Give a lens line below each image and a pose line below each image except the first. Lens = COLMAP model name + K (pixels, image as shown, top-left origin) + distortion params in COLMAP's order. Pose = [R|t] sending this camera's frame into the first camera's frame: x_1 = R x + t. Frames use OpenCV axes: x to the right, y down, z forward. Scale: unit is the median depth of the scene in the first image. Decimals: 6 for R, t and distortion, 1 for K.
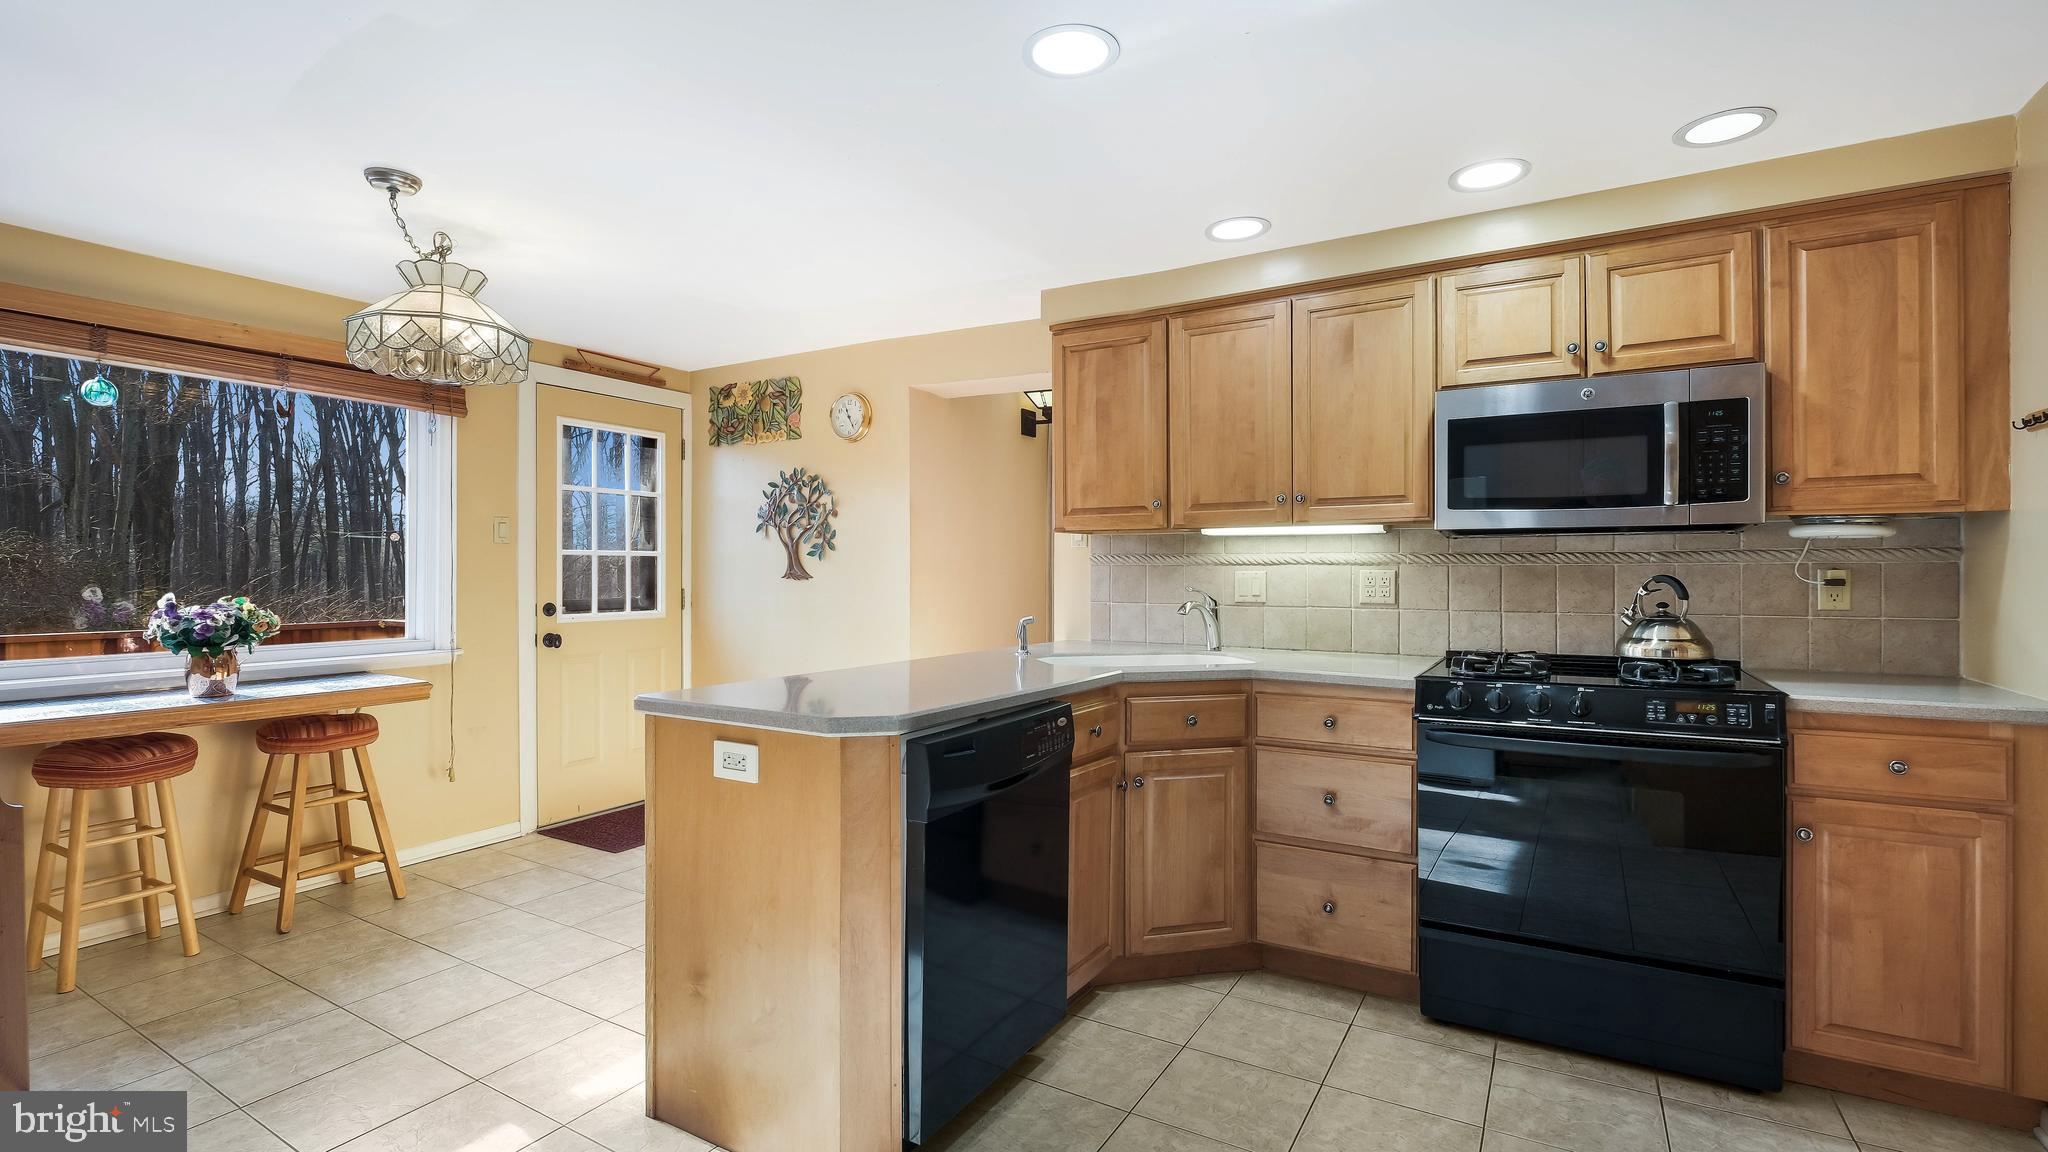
lens RADIAL K [[923.7, 0, 1026.2], [0, 923.7, 575.3], [0, 0, 1]] dist [-0.002786, 0.001517]
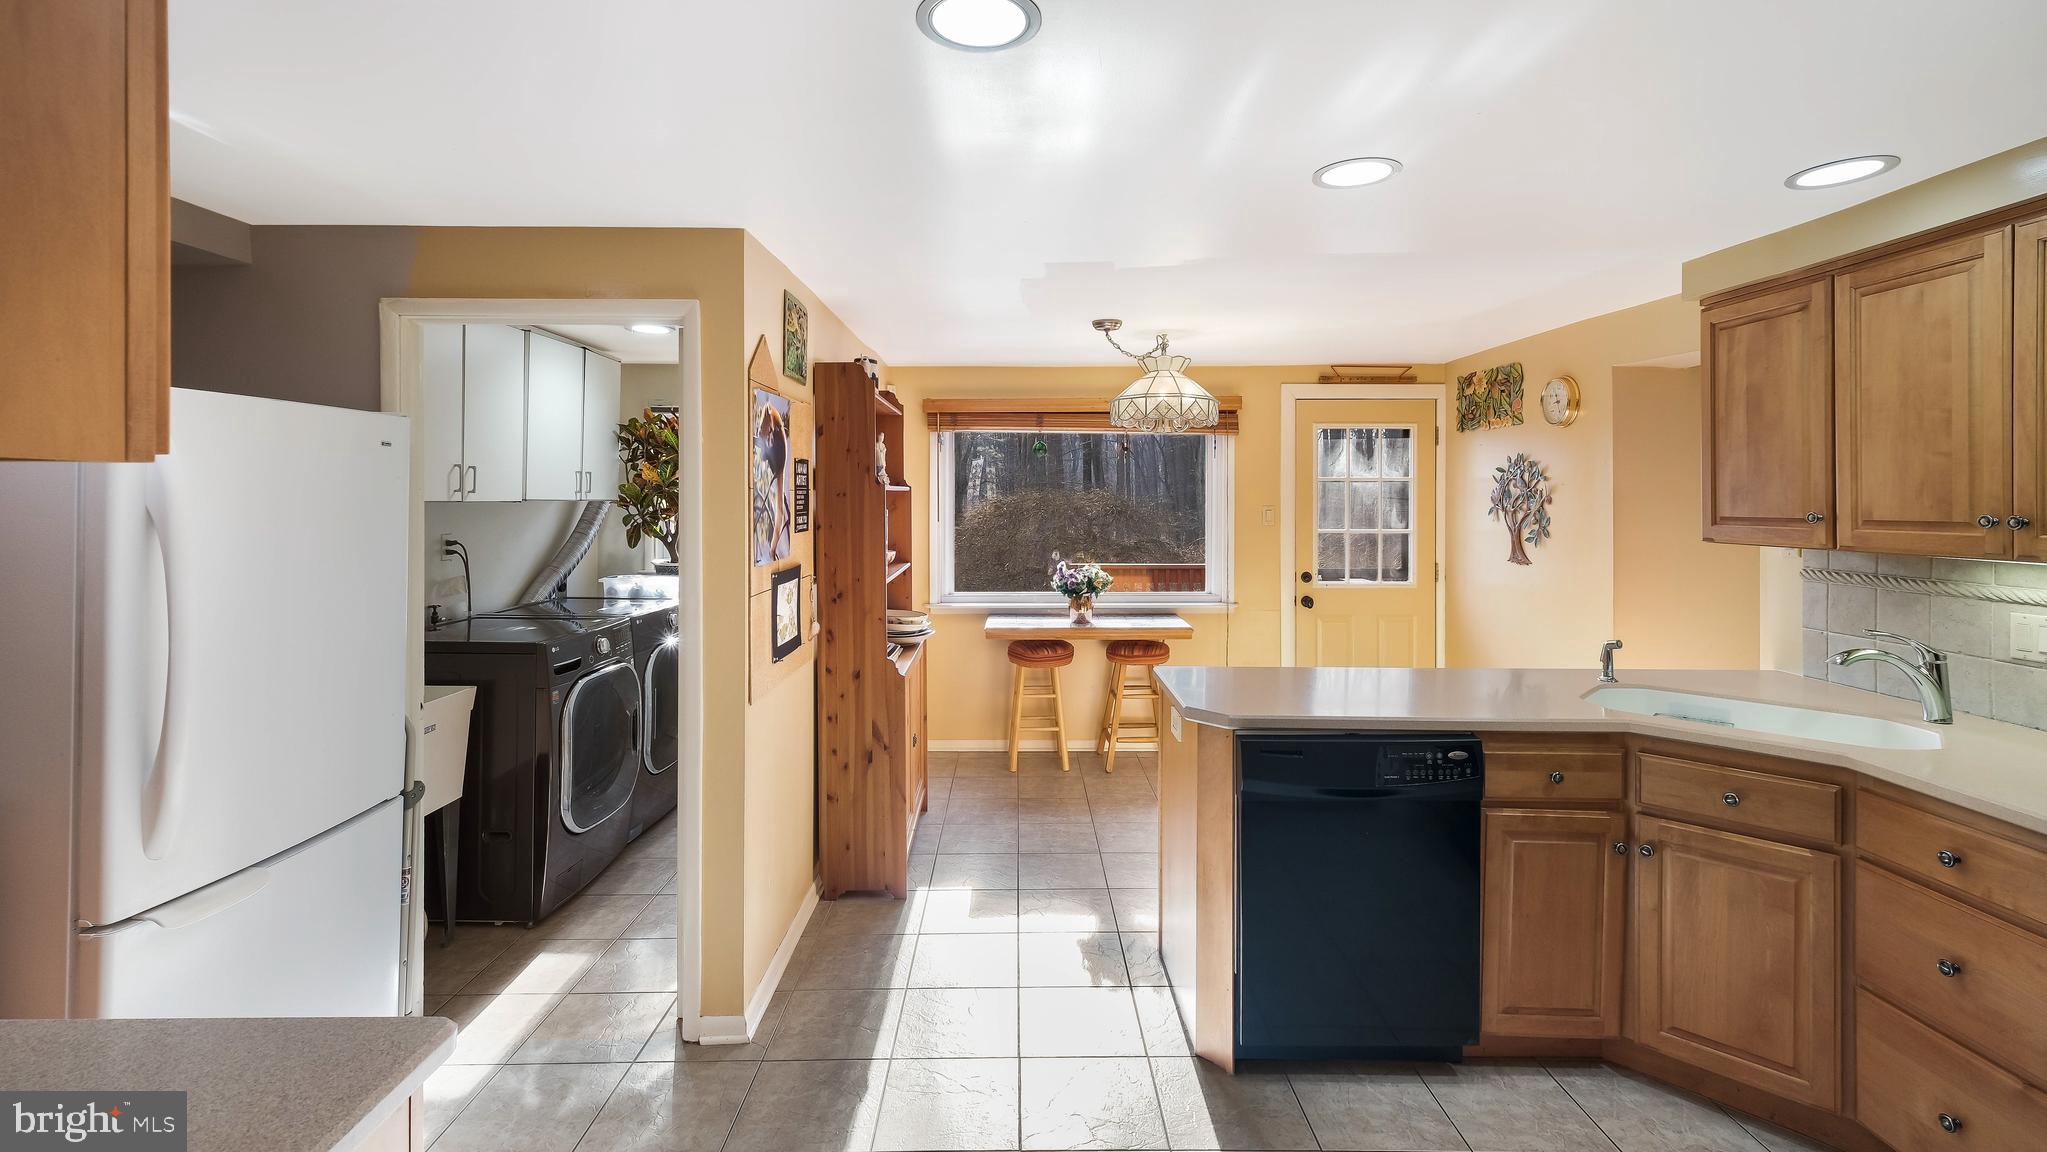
lens RADIAL K [[923.3, 0, 1013.2], [0, 923.3, 494.5], [0, 0, 1]] dist [-0.002786, 0.001517]
pose [[0.504603, 0.002149, -0.863349, 0.455613], [-0.007617, 0.999969, -0.001962, -0.086905], [0.863318, 0.007566, 0.504604, 0.024558]]
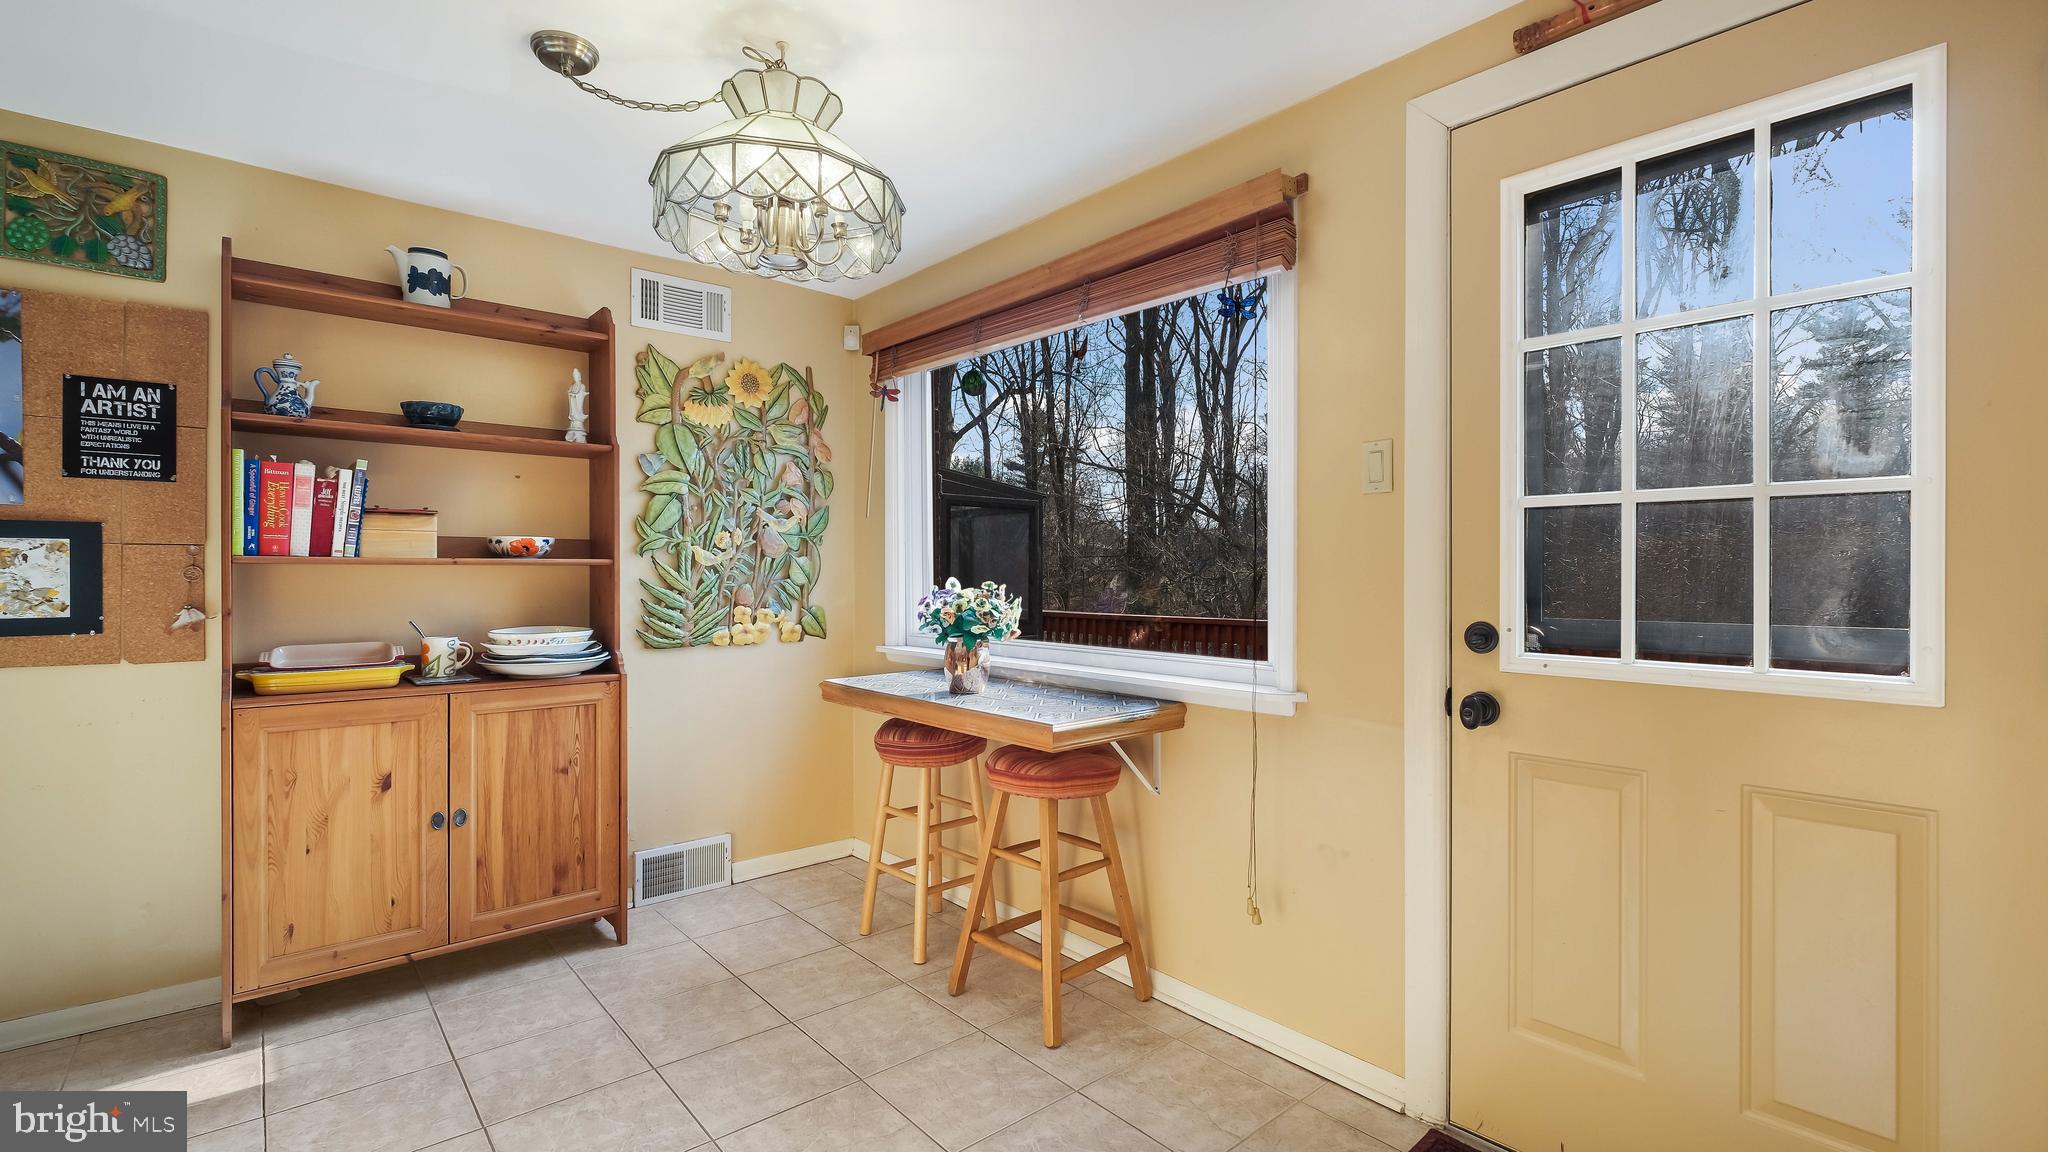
lens RADIAL K [[923.7, 0, 1029.4], [0, 923.7, 567.8], [0, 0, 1]] dist [-0.002786, 0.001517]
pose [[-0.337014, 0.001677, -0.941498, -0.050725], [-0.007390, 0.999963, 0.004427, 0.005407], [0.941471, 0.008449, -0.336989, 1.174321]]
